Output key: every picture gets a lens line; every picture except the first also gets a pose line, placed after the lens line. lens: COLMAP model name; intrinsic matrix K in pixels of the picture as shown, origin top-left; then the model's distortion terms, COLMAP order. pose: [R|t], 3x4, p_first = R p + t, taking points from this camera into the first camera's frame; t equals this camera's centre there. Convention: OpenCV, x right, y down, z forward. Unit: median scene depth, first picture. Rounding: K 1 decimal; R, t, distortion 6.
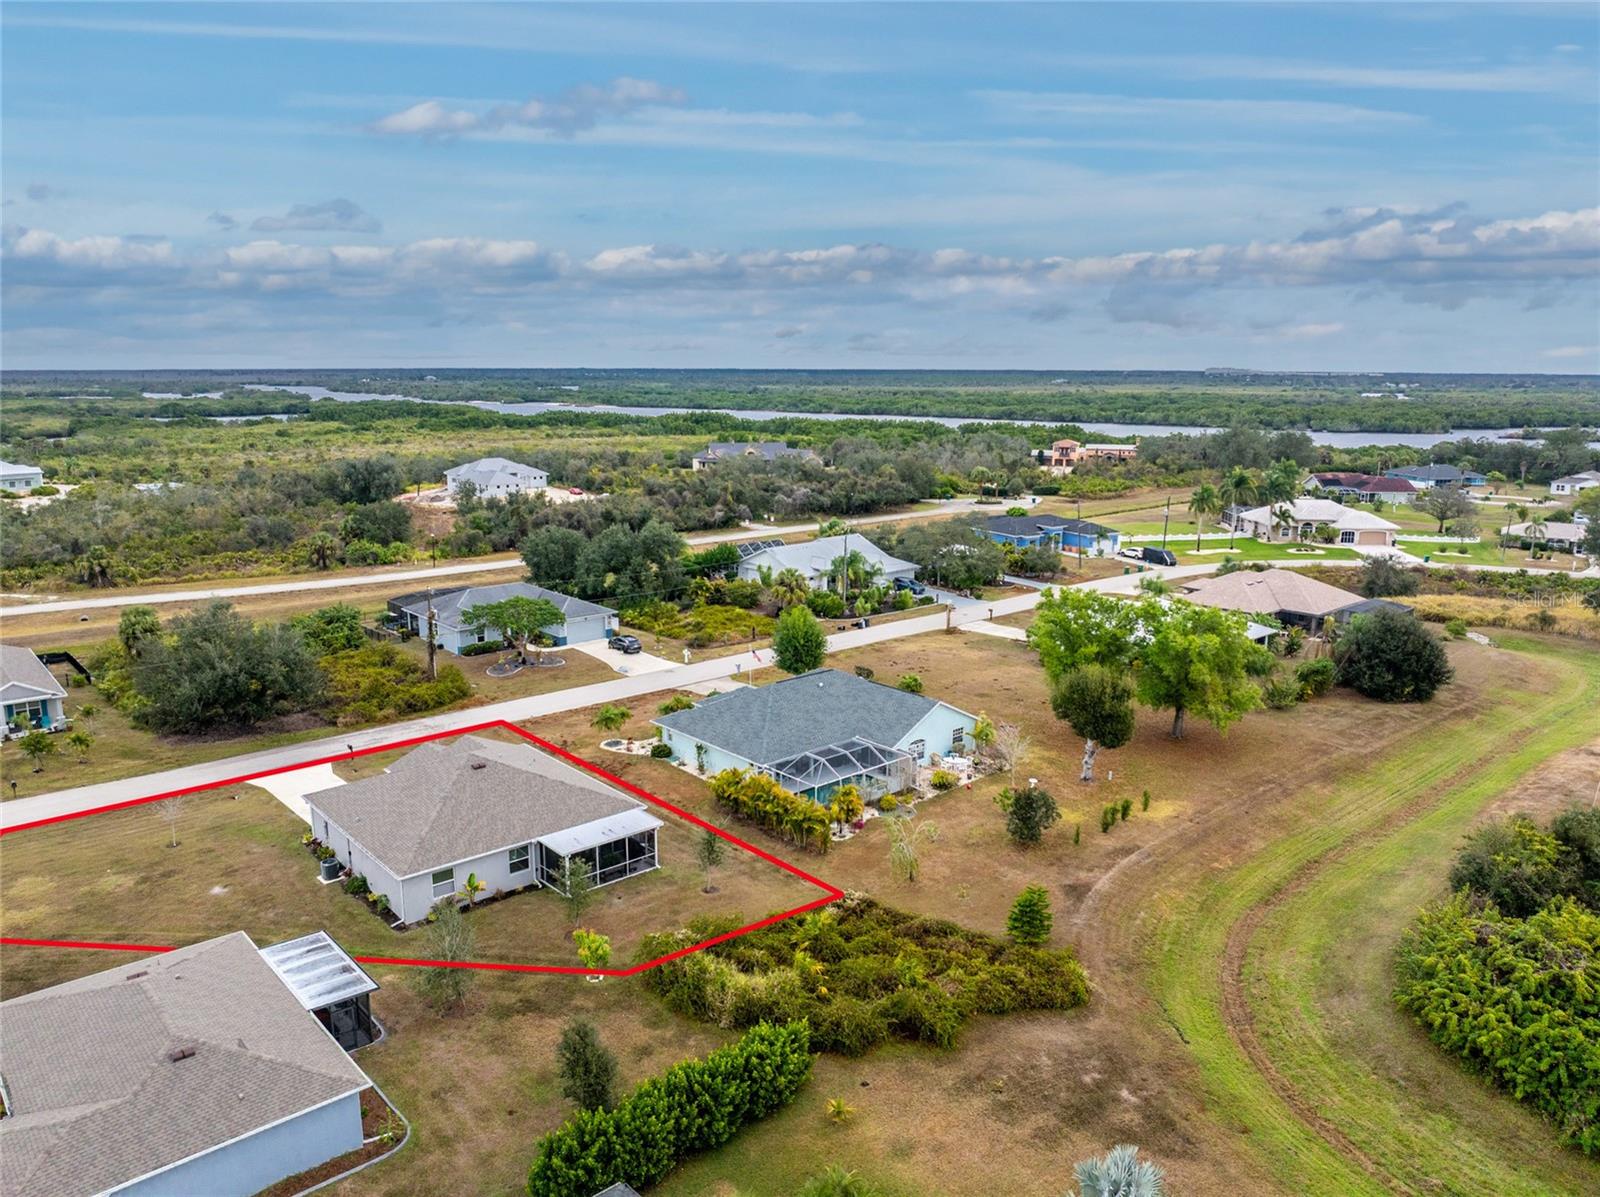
lens RADIAL K [[1122.2, 0, 800.0], [0, 1122.2, 598.5], [0, 0, 1]] dist [-0.034575, 0.001022]
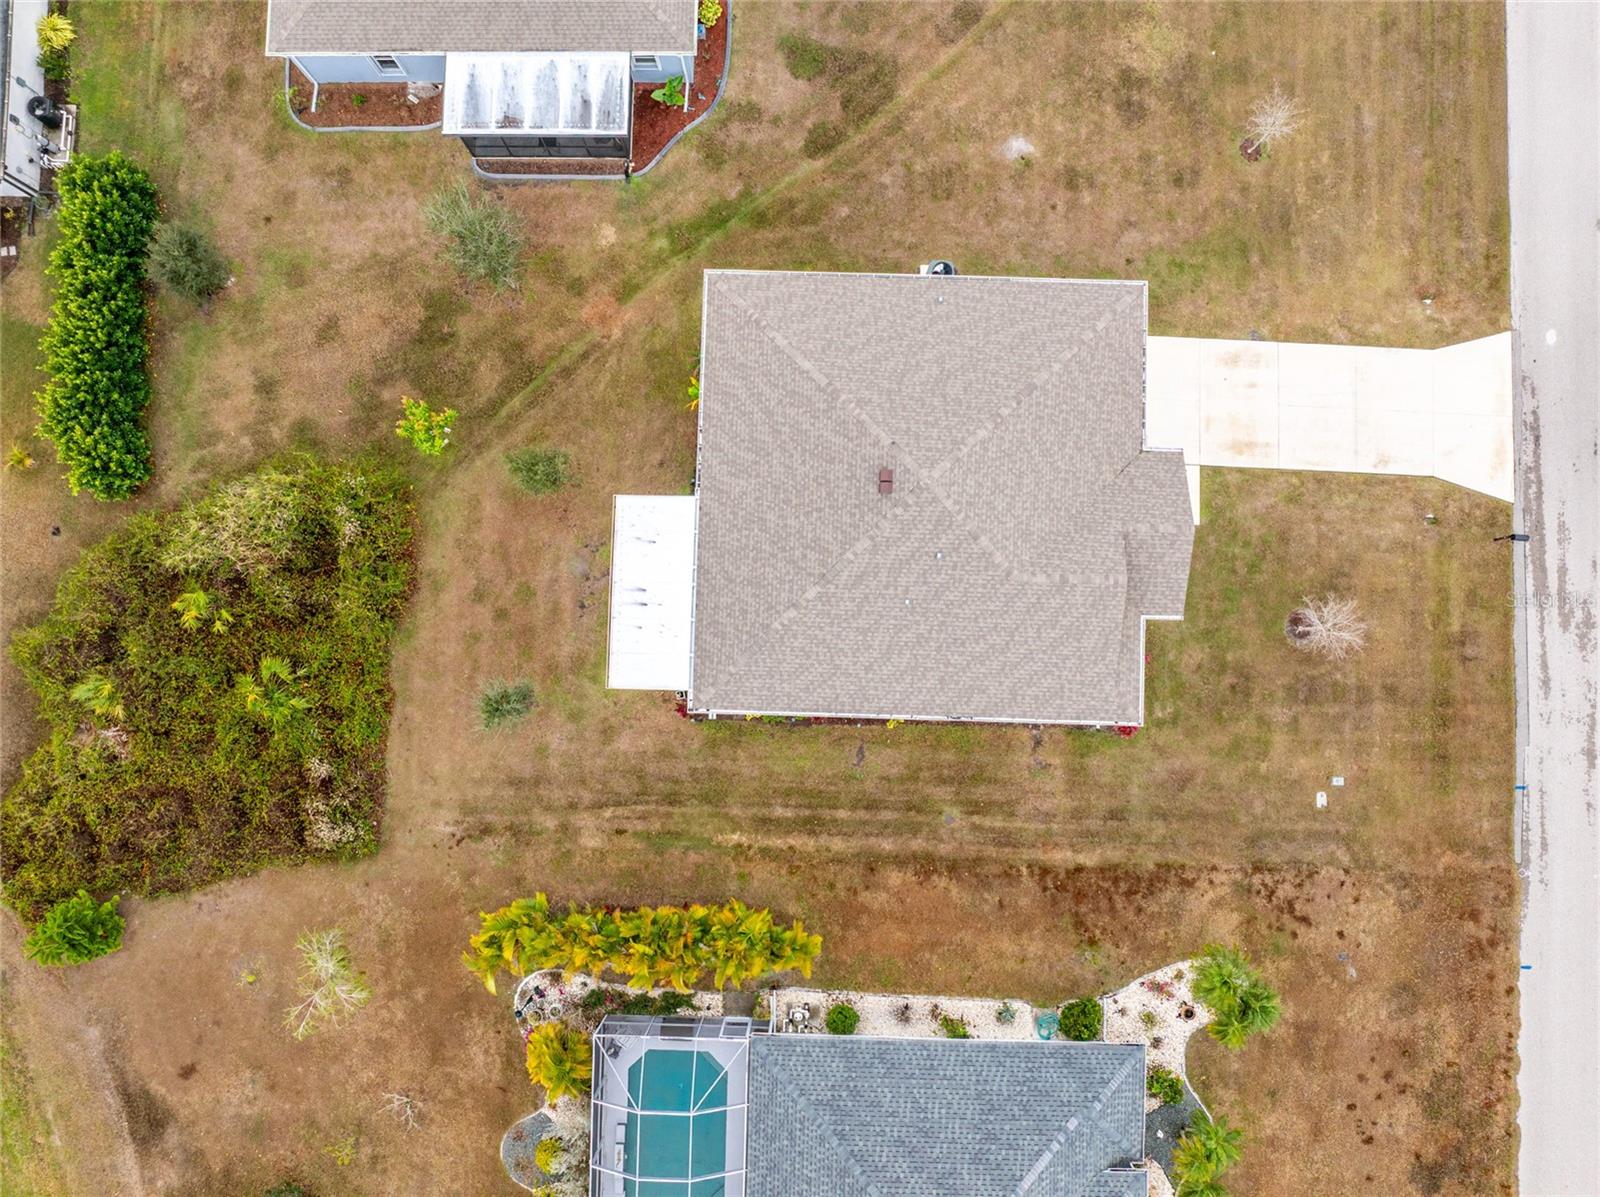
lens RADIAL K [[1122.2, 0, 800.0], [0, 1122.2, 598.5], [0, 0, 1]] dist [-0.034575, 0.001022]
pose [[-0.684278, 0.728207, -0.038448, -0.173847], [-0.131640, -0.071496, 0.988716, -0.335230], [0.717240, 0.681618, 0.144784, 0.822360]]
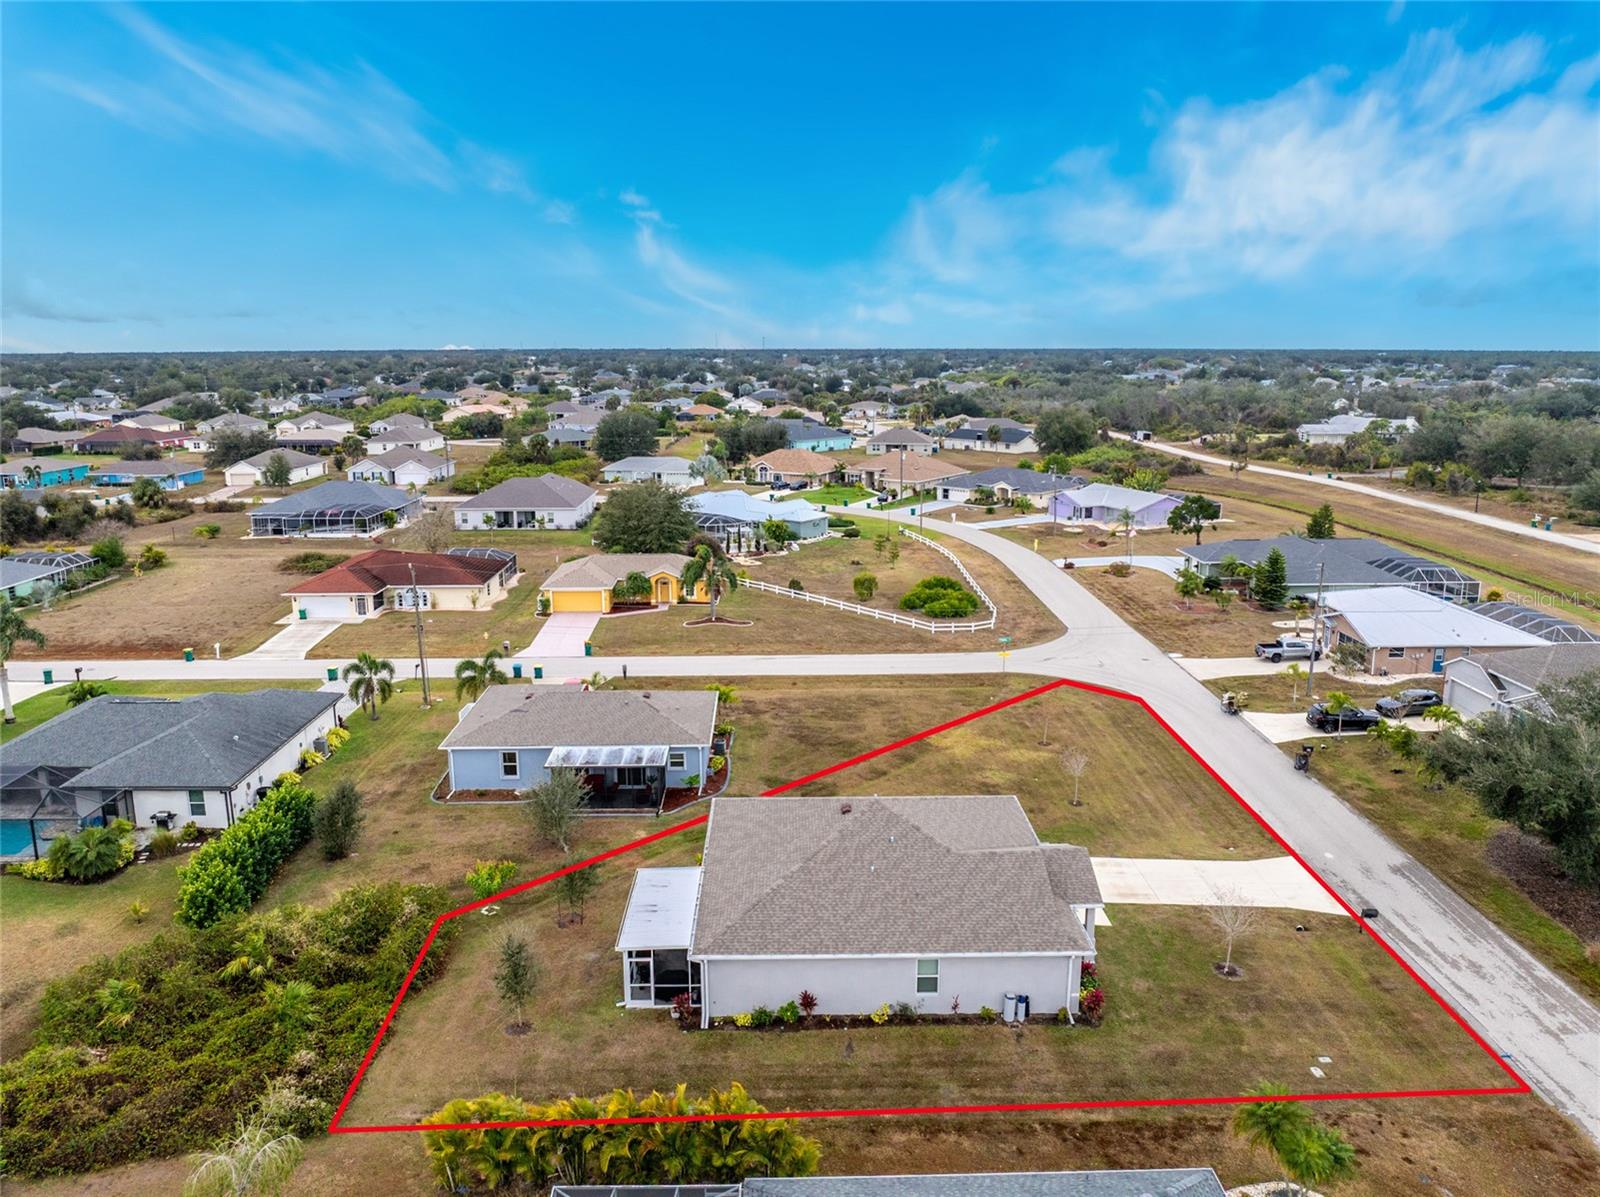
lens RADIAL K [[1135.4, 0, 792.4], [0, 1135.4, 594.0], [0, 0, 1]] dist [-0.030973, 0.003907]
pose [[-0.655033, 0.158592, -0.738770, 0.231126], [-0.149639, 0.931133, 0.332565, -0.196921], [0.740635, 0.328390, -0.586191, 1.202648]]
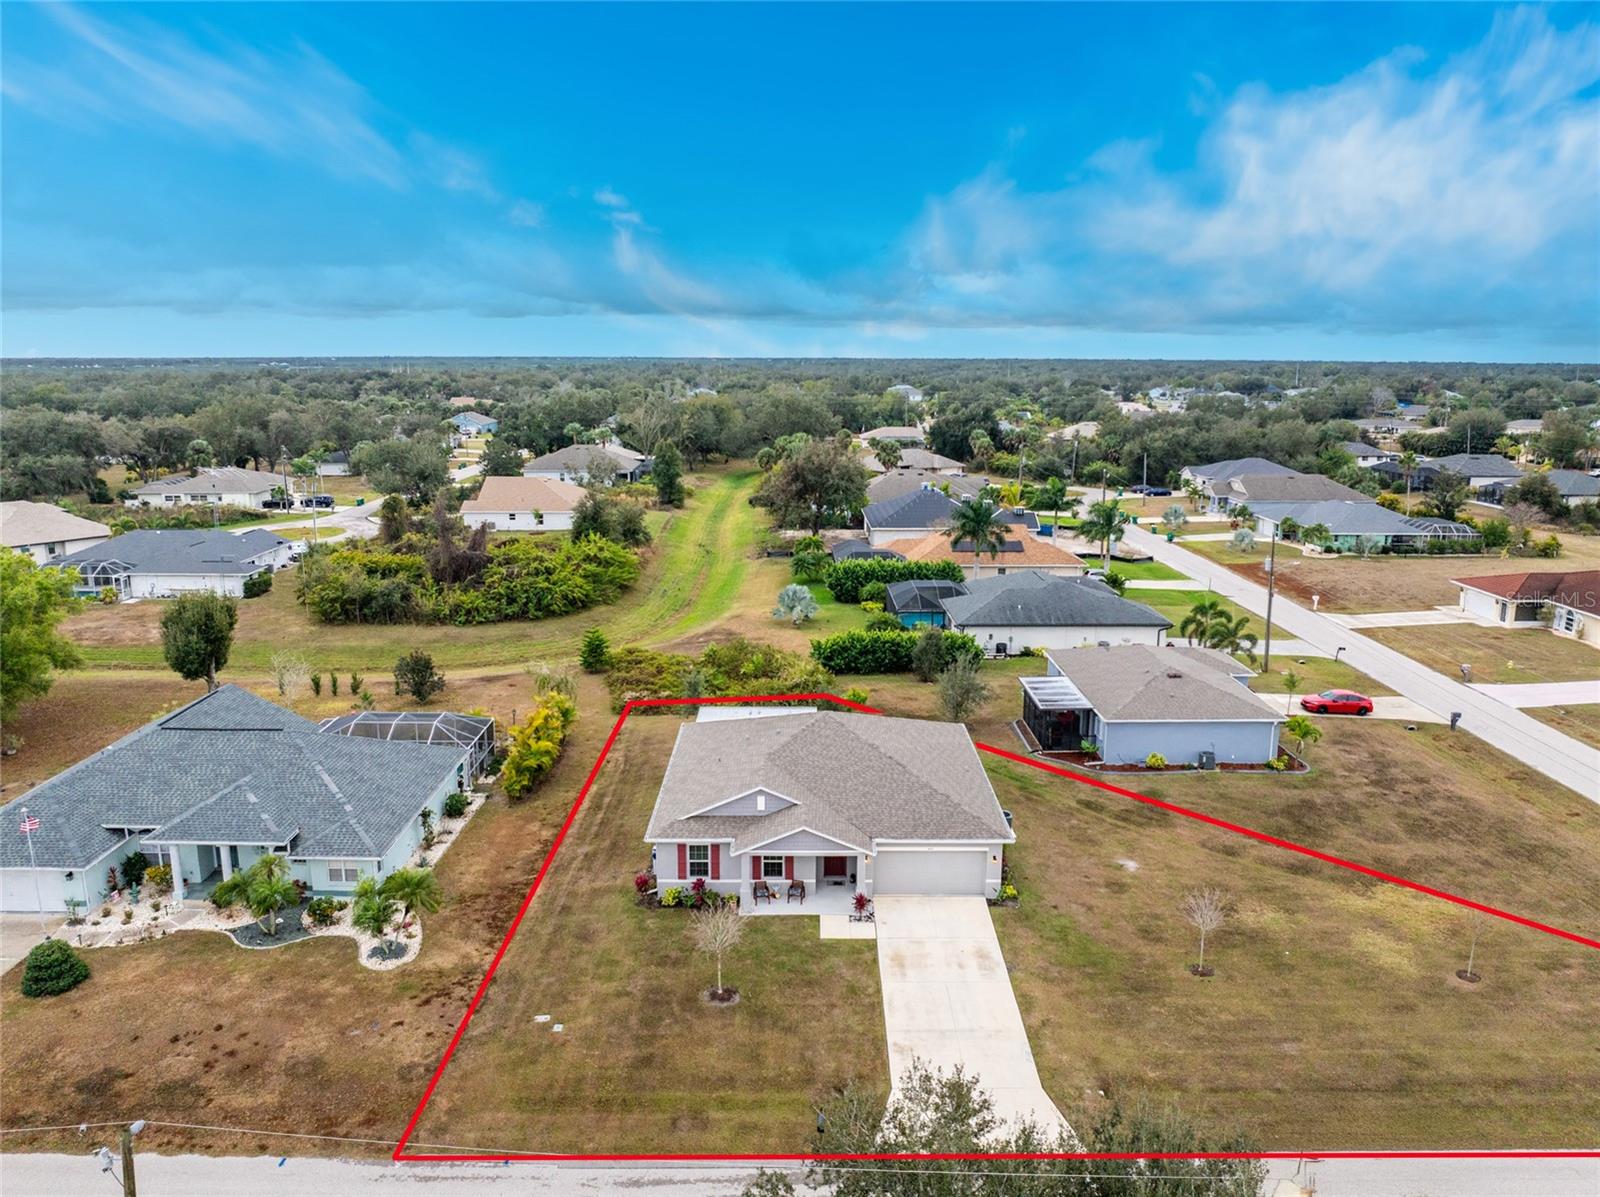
lens RADIAL K [[1130.5, 0, 805.3], [0, 1130.5, 600.9], [0, 0, 1]] dist [-0.040857, 0.000793]
pose [[-0.751493, -0.144560, 0.643708, -0.700567], [0.123964, 0.927380, 0.352986, -0.192866], [-0.647990, 0.345063, -0.678999, 1.359226]]
